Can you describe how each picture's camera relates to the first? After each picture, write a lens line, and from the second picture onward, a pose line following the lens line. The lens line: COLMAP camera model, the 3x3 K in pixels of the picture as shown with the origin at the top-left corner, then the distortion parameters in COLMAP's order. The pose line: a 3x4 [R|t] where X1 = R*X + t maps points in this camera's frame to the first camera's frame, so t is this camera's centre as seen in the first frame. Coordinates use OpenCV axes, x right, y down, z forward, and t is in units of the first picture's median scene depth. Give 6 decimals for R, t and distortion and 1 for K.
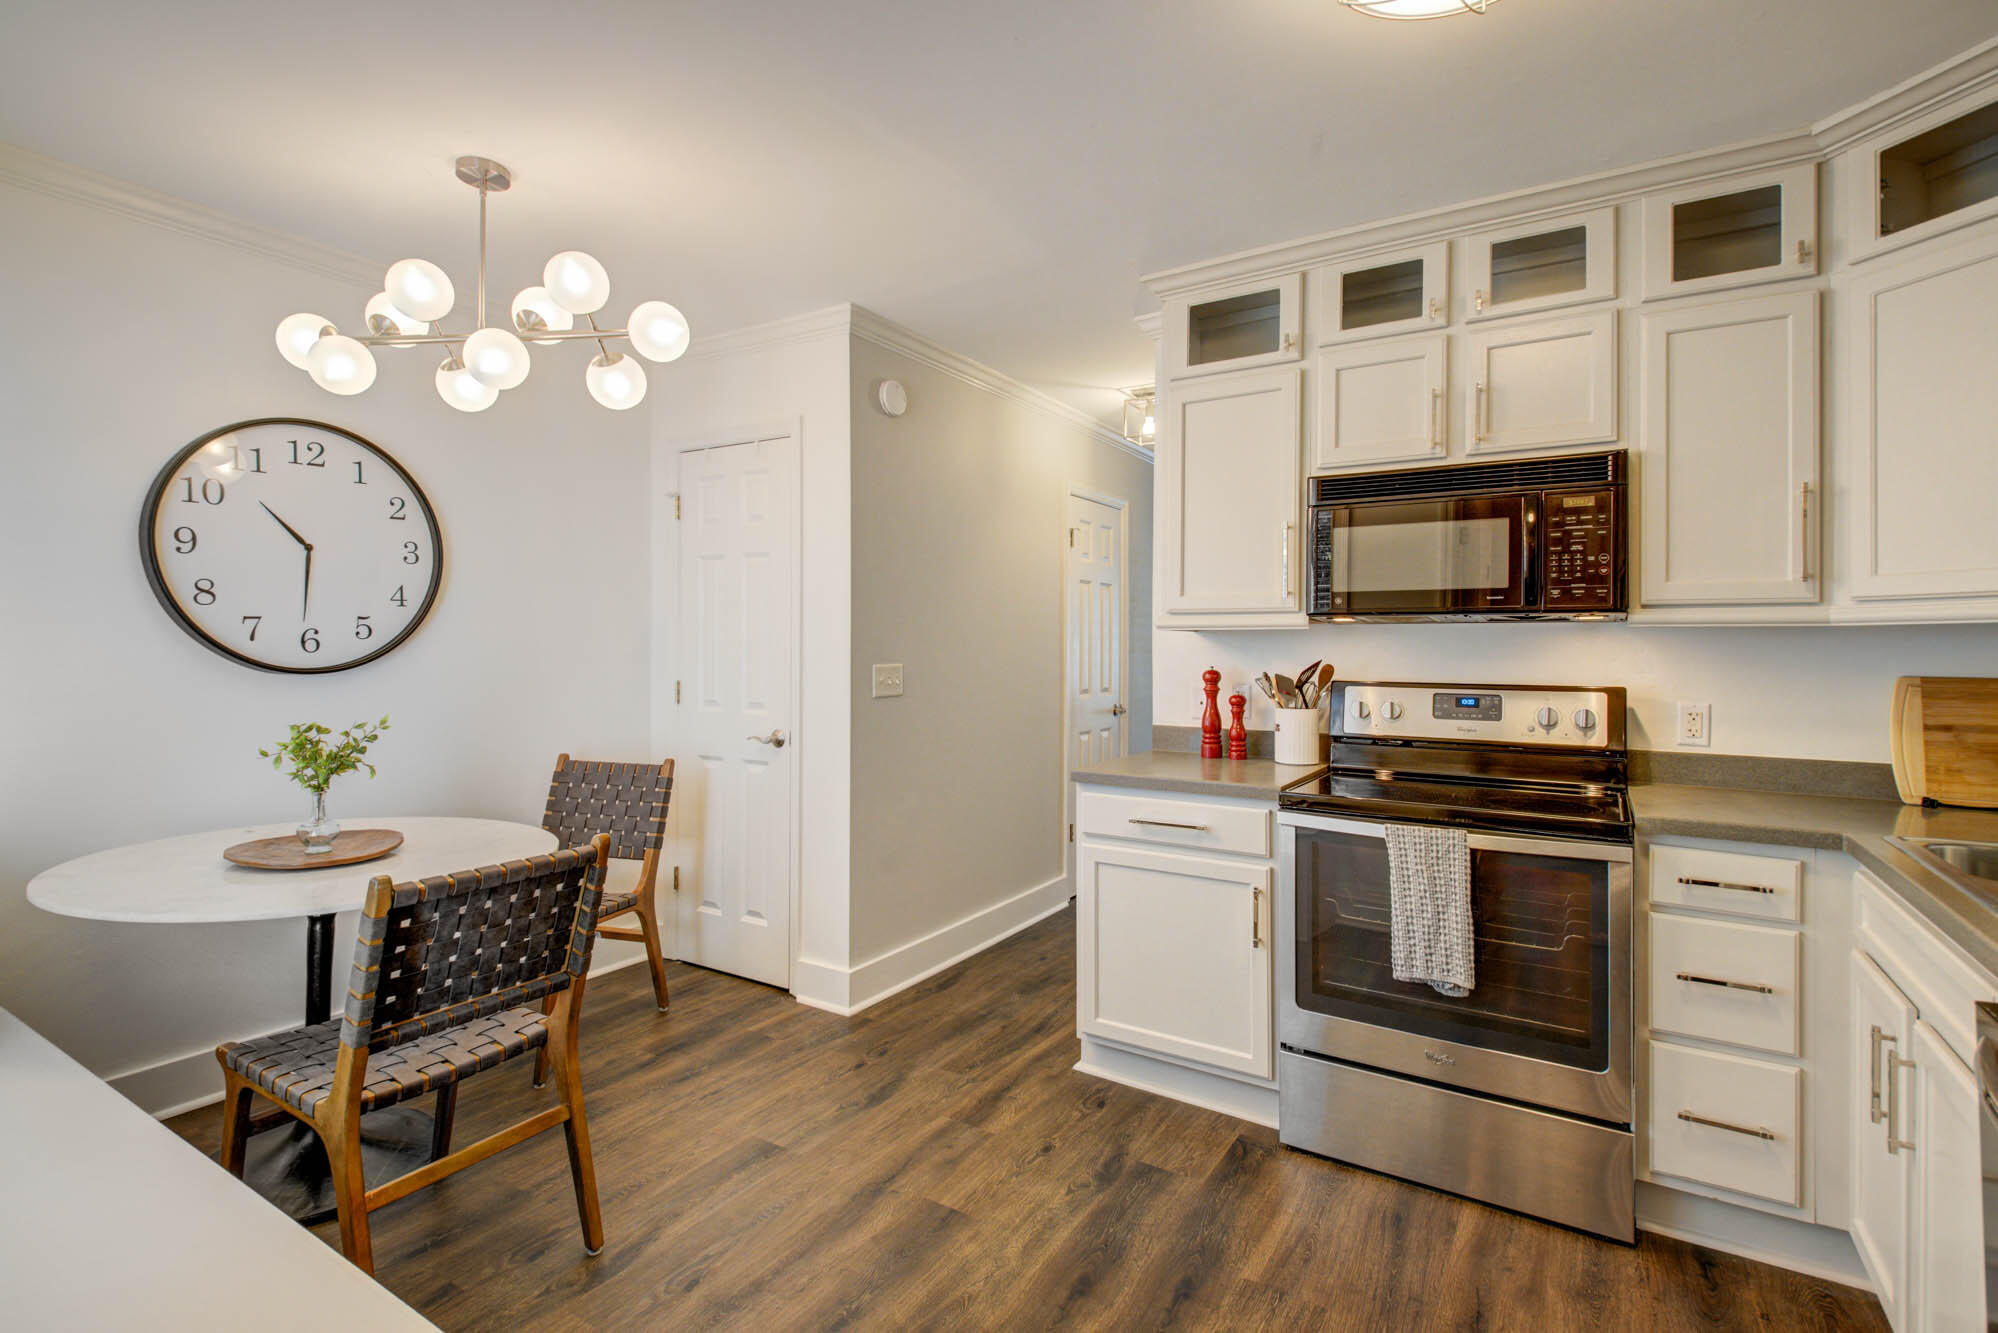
lens RADIAL K [[957.7, 0, 995.3], [0, 957.7, 653.9], [0, 0, 1]] dist [0.001775, 0.000025]
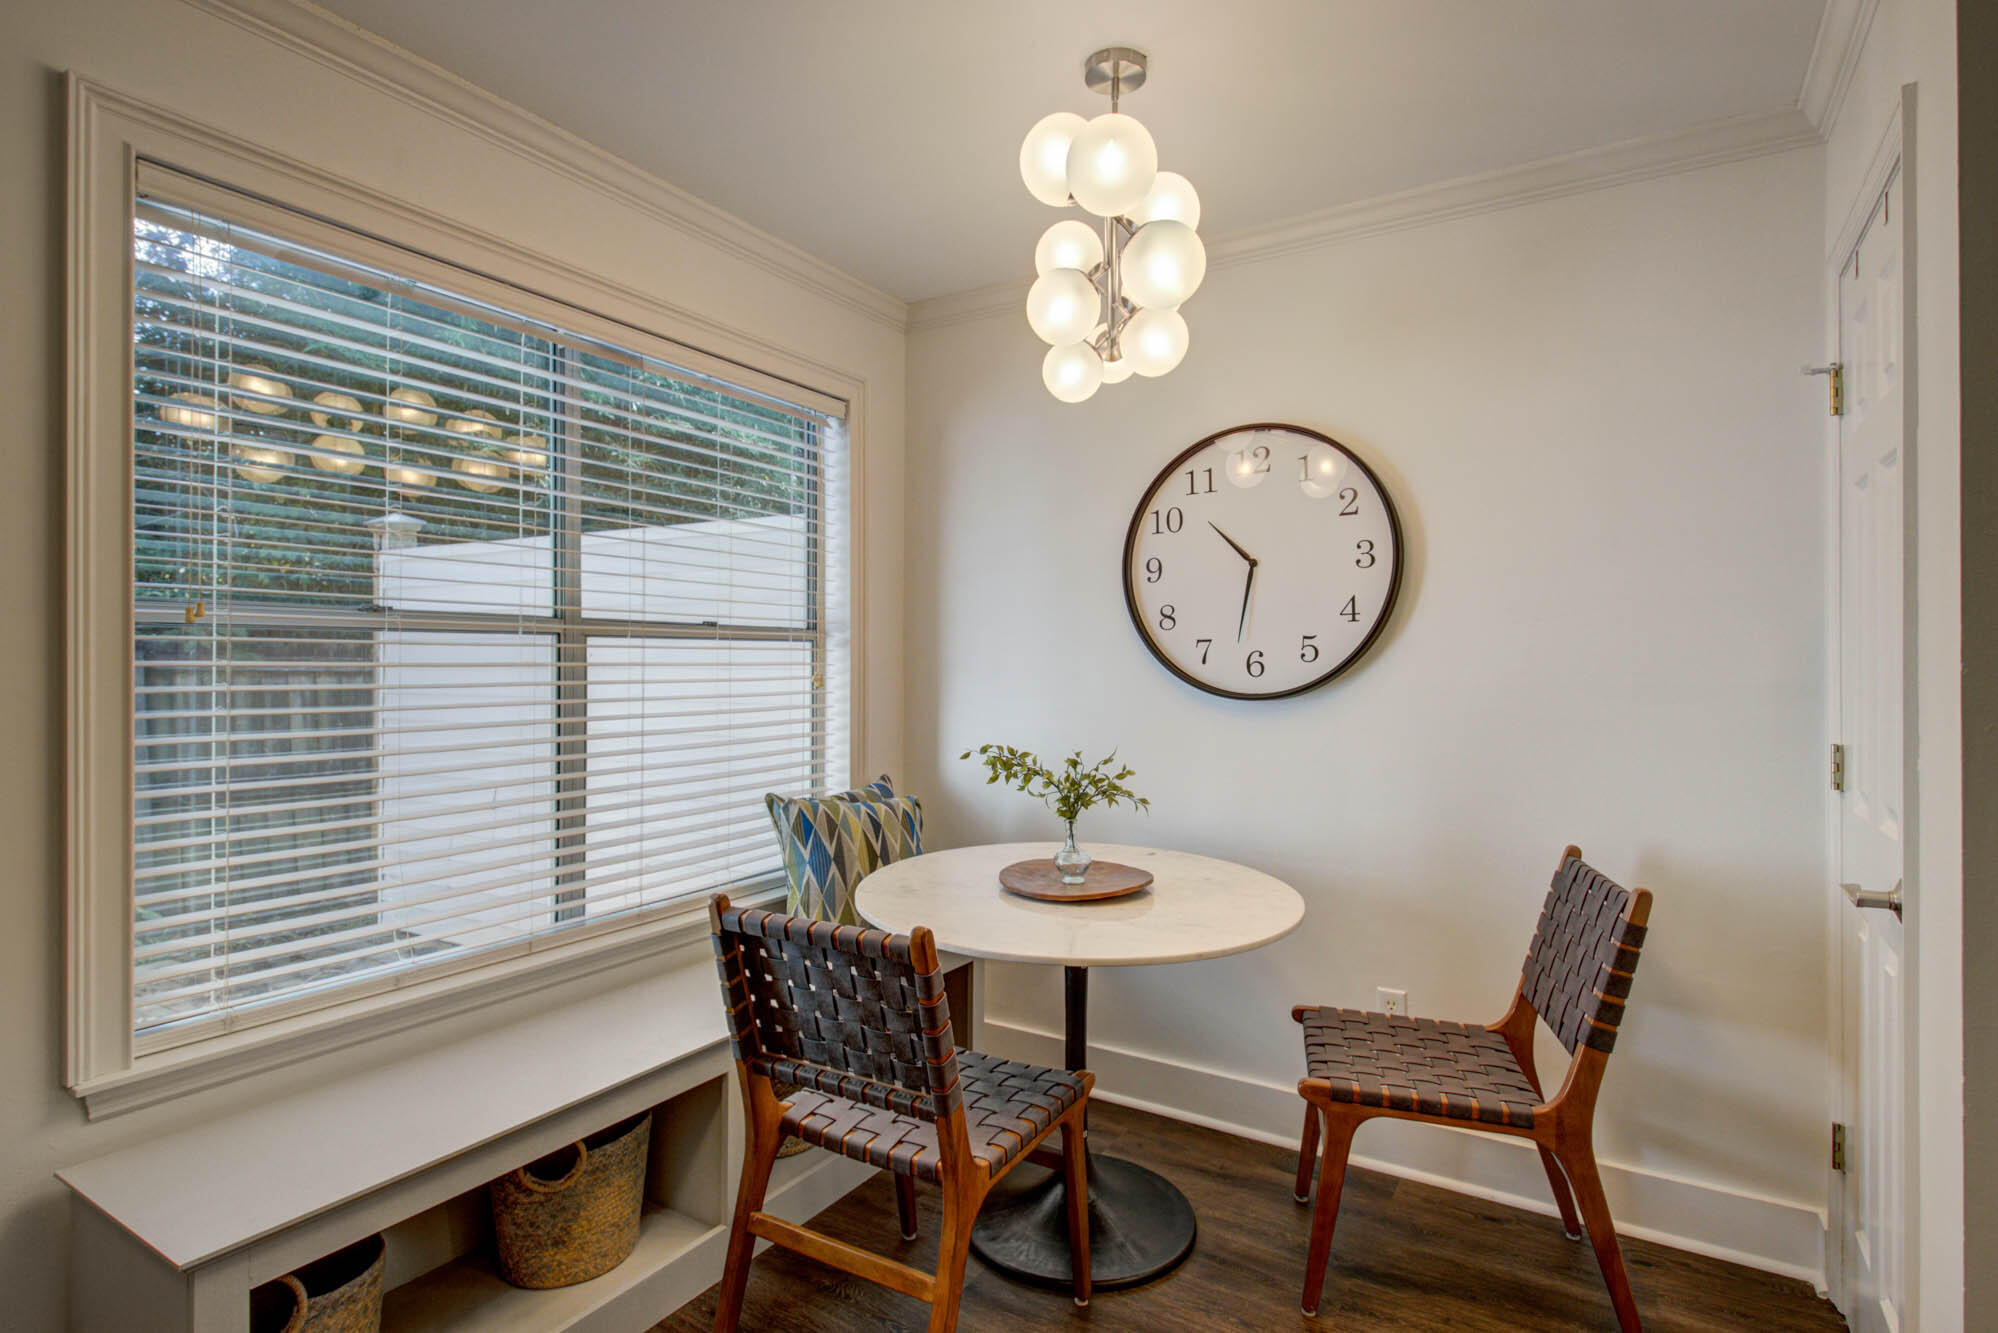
lens RADIAL K [[1004.8, 0, 995.4], [0, 1004.8, 661.5], [0, 0, 1]] dist [0.005881, 0.000115]
pose [[-0.011928, -0.006167, -0.999910, 0.252941], [-0.014554, 0.999876, -0.005994, -0.006804], [0.999823, 0.014481, -0.012016, 0.767428]]
